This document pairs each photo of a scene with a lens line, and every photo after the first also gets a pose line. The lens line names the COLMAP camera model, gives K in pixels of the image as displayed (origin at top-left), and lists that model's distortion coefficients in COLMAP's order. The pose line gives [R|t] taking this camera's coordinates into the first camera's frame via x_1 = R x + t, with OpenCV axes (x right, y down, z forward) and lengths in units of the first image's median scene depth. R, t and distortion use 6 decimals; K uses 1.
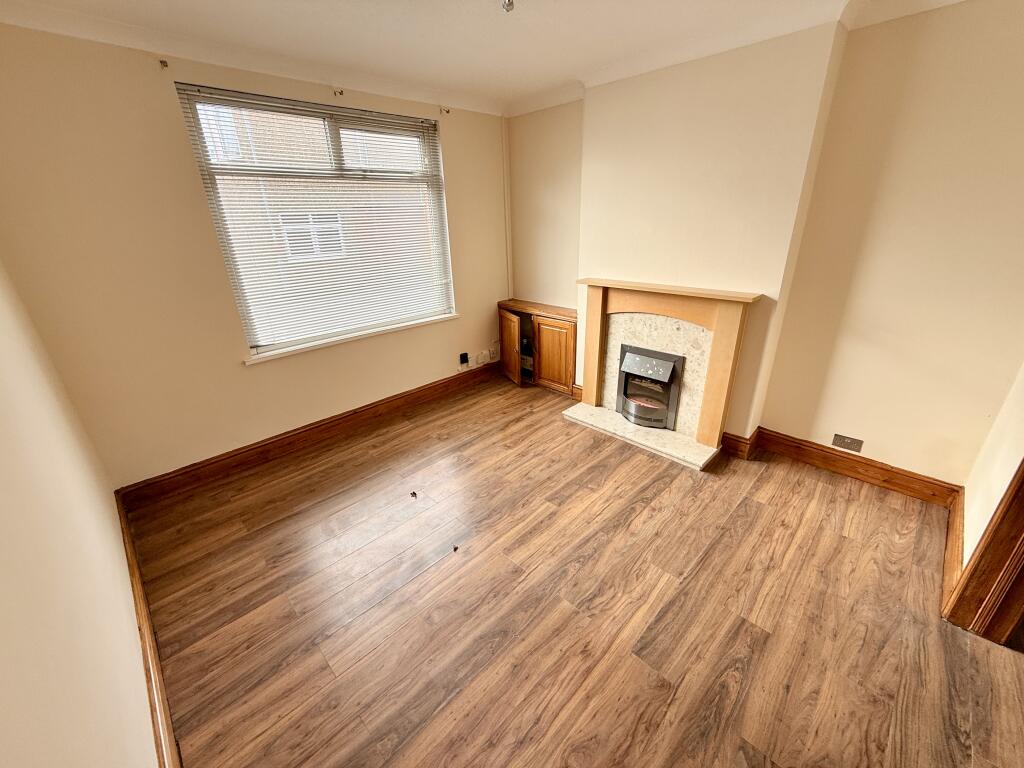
lens RADIAL K [[408.3, 0, 509.6], [0, 408.3, 384.1], [0, 0, 1]] dist [-0.002092, 0.000046]
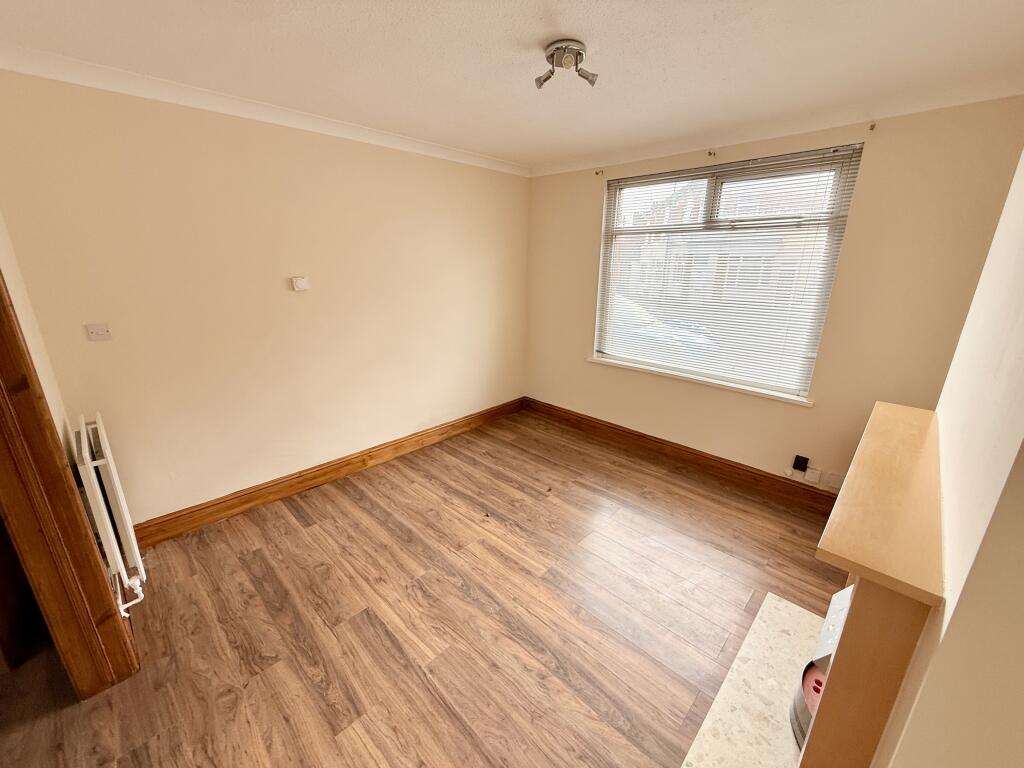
lens RADIAL K [[408.3, 0, 509.6], [0, 408.3, 384.1], [0, 0, 1]] dist [-0.002092, 0.000046]
pose [[0.010573, 0.317882, -0.948071, 1.051204], [-0.387113, 0.875494, 0.289230, -0.397037], [0.921972, 0.363952, 0.132313, 0.804360]]
